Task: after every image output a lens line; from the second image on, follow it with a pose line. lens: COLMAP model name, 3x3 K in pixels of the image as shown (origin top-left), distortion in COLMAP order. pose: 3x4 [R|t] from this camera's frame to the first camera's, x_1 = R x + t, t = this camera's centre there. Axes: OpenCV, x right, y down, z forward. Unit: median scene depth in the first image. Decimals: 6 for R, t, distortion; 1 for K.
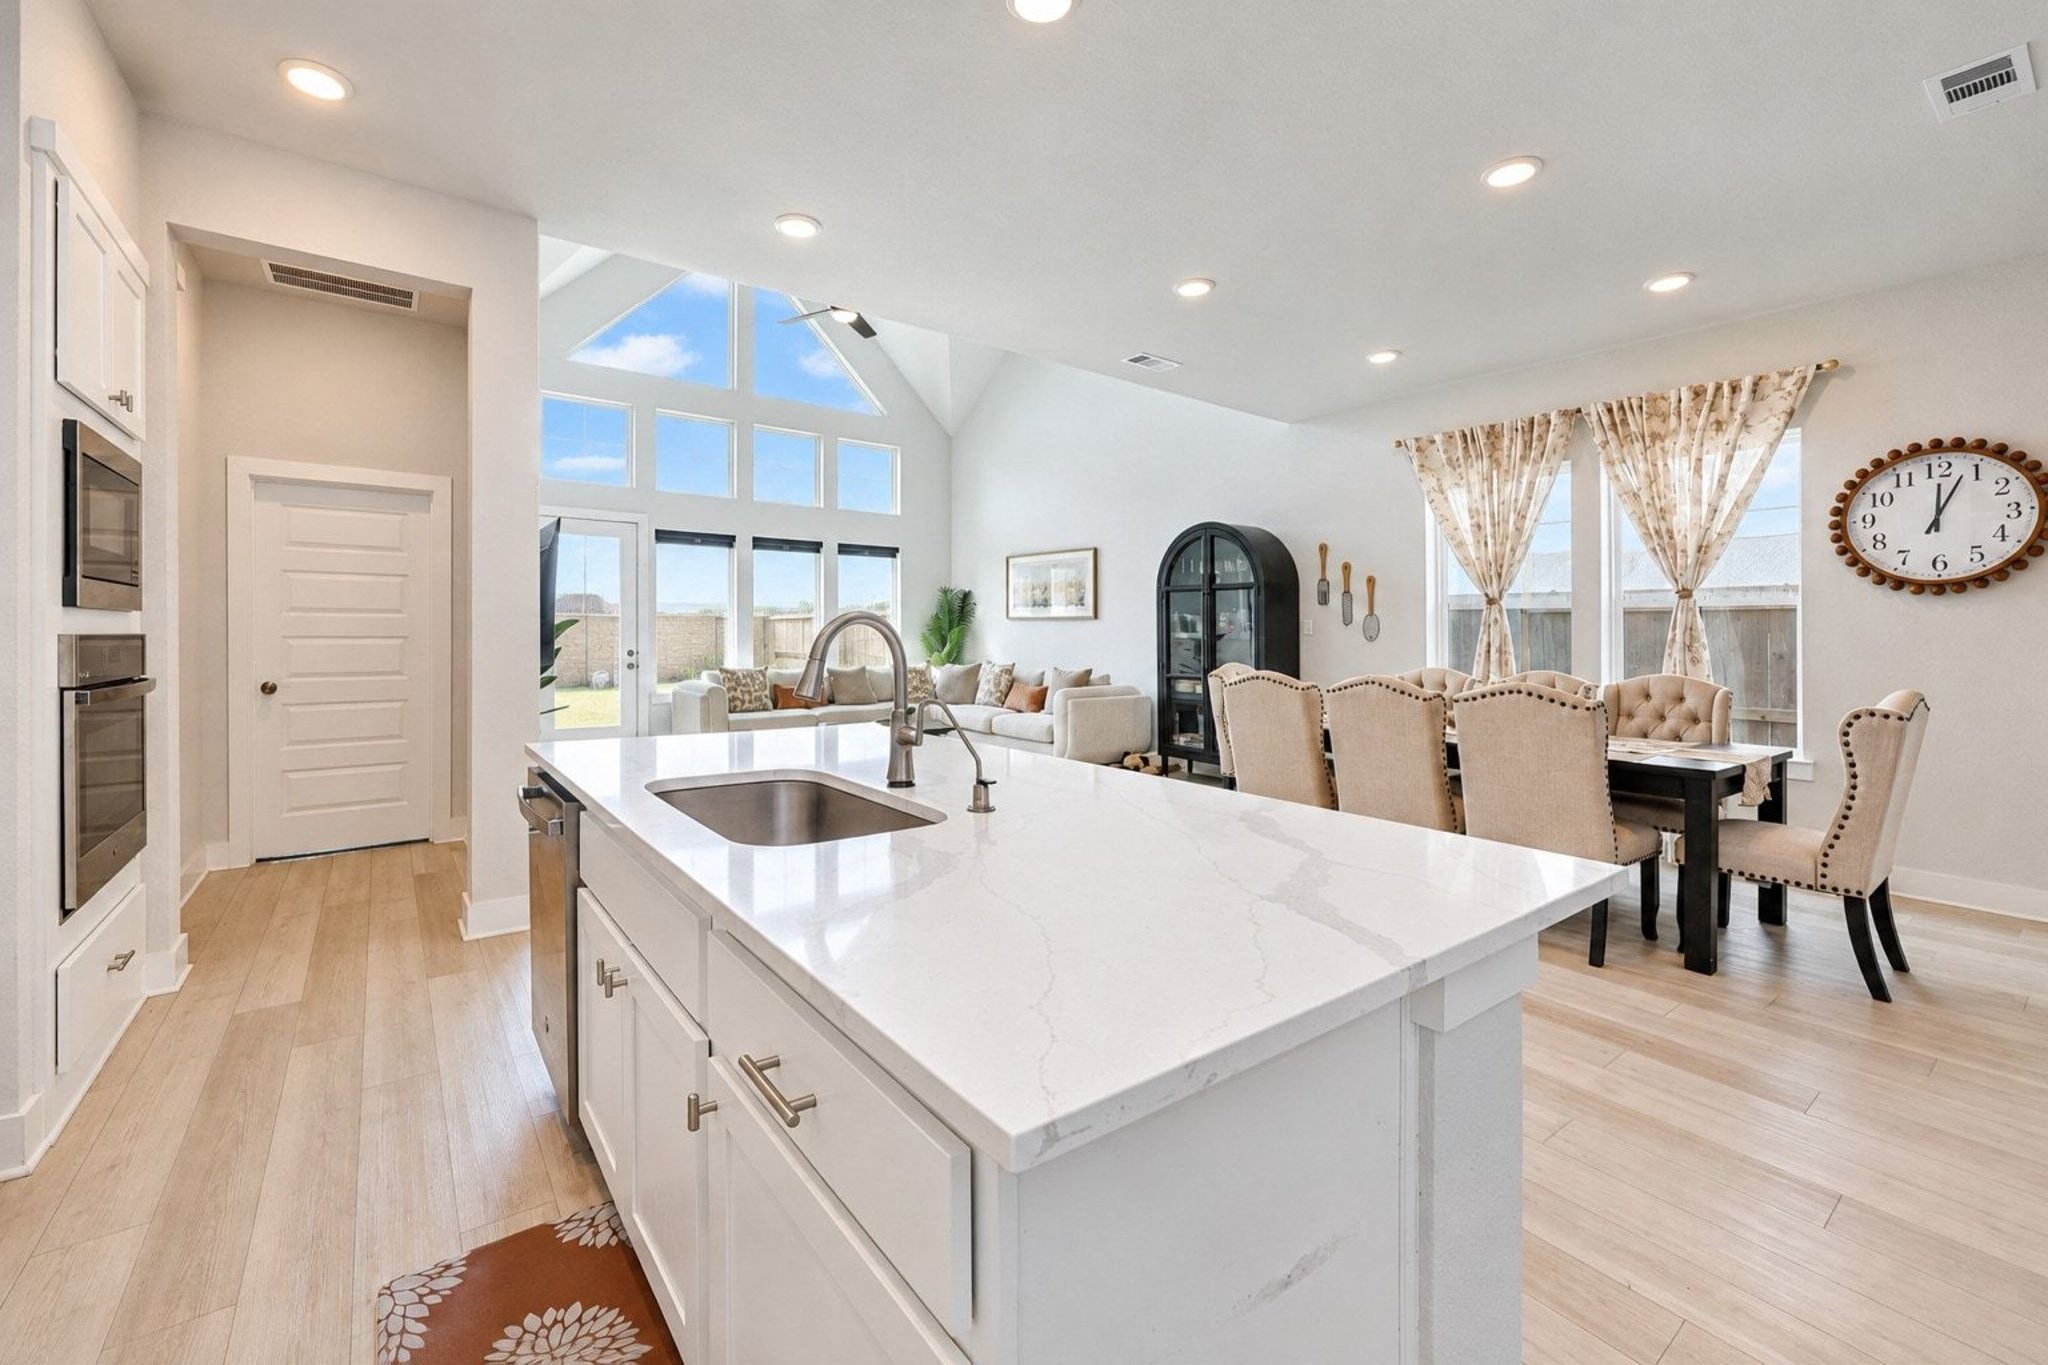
lens RADIAL K [[861.0, 0, 1086.2], [0, 861.0, 642.4], [0, 0, 1]] dist [0.035442, -0.000082]
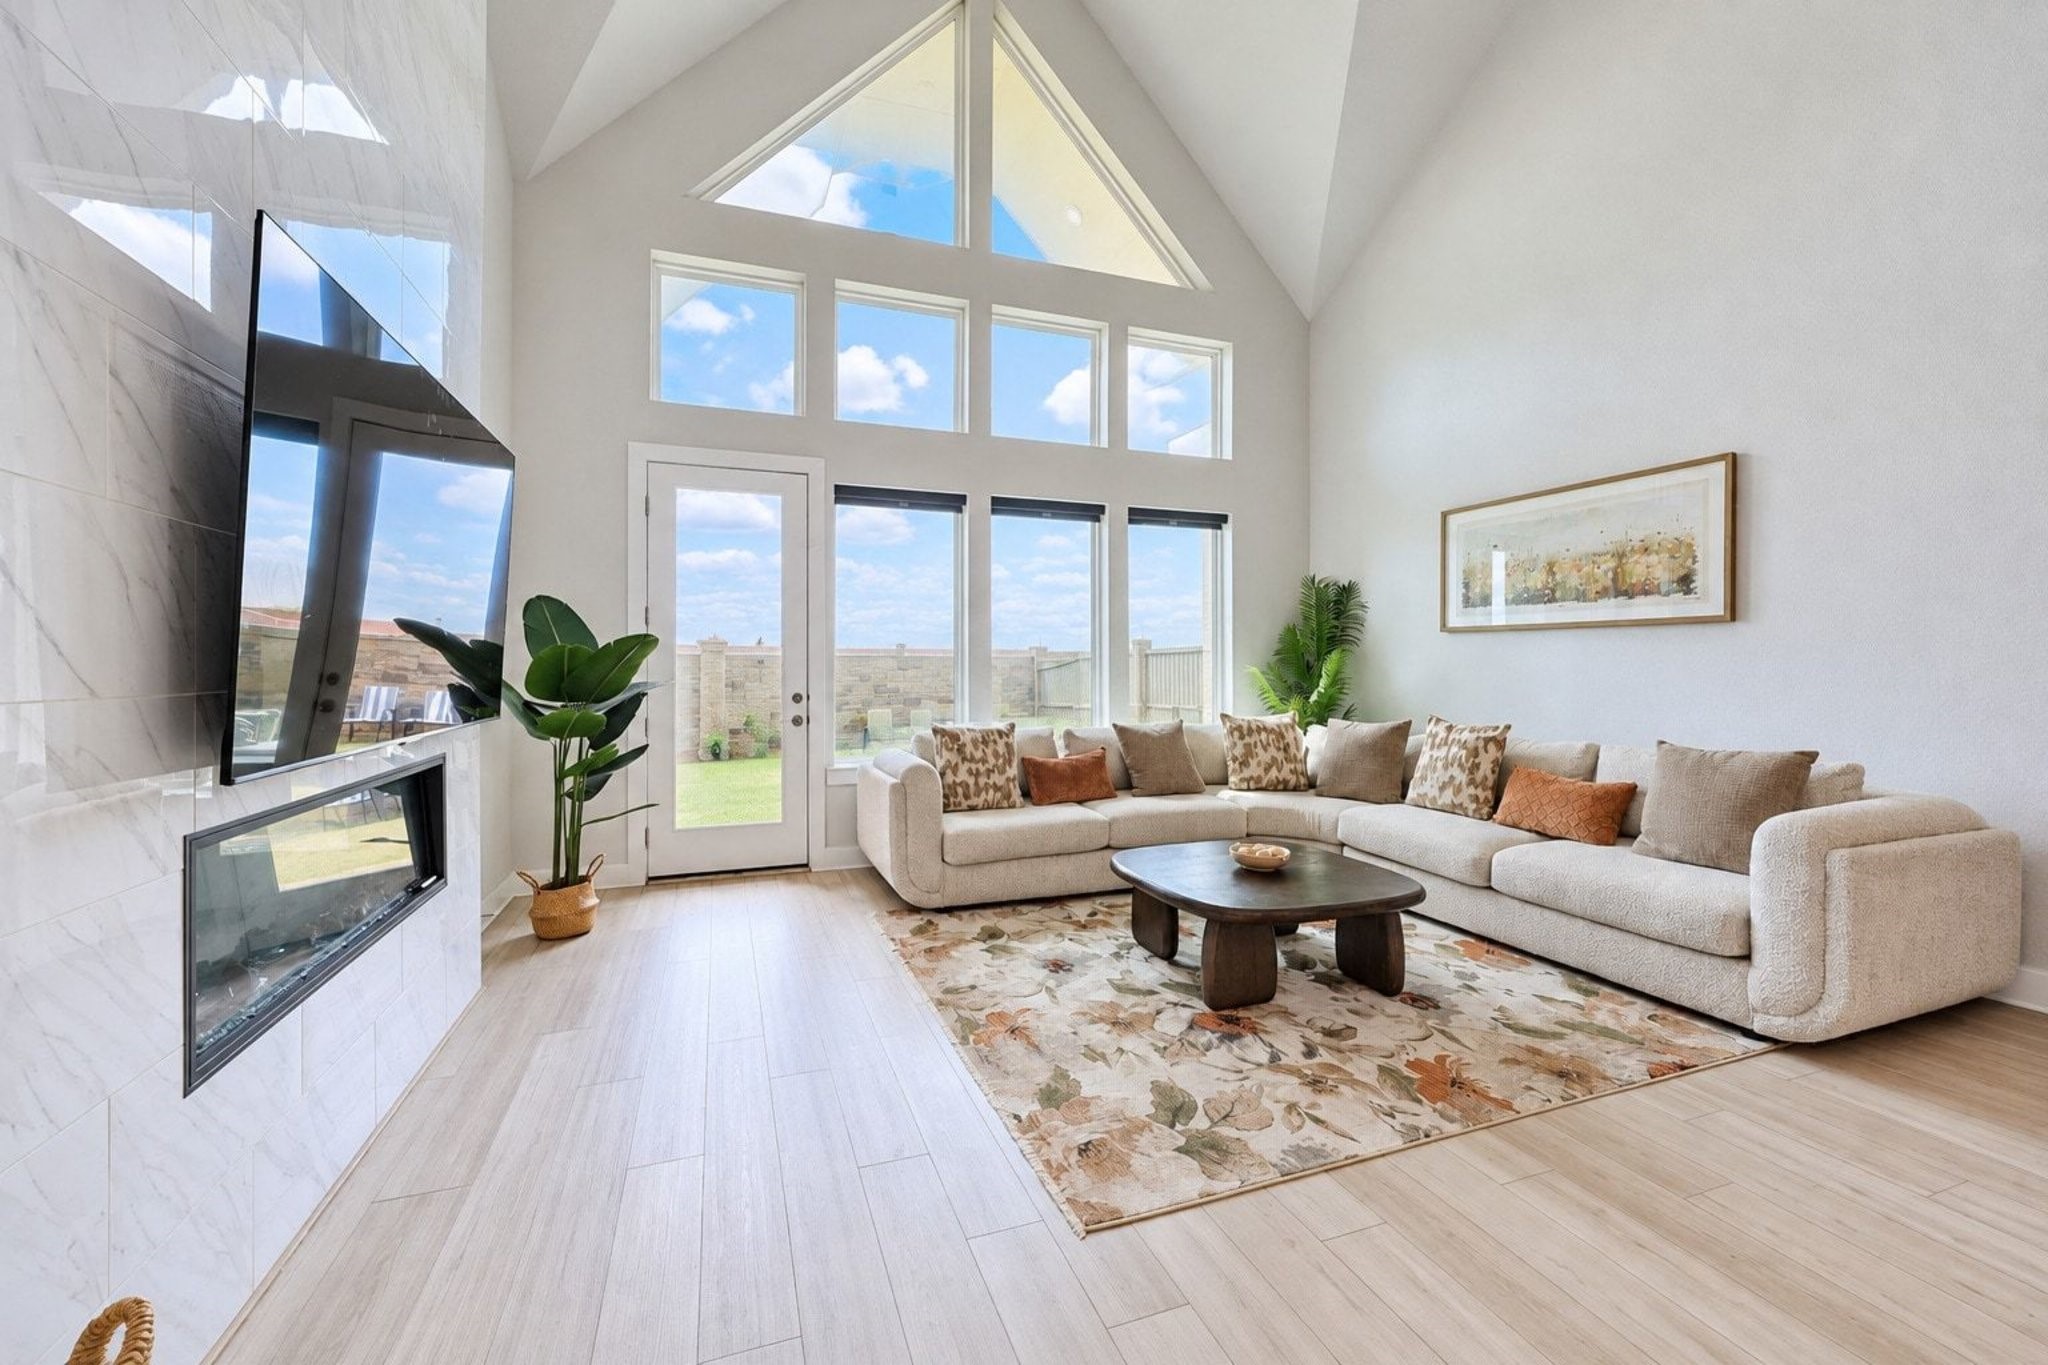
lens RADIAL K [[825.8, 0, 1024.0], [0, 825.8, 682.5], [0, 0, 1]] dist [-0.003470, 0.000081]
pose [[0.938790, 0.001235, -0.344488, -0.175793], [0.003400, 0.999912, 0.012850, -0.004490], [0.344473, -0.013235, 0.938703, 0.493948]]
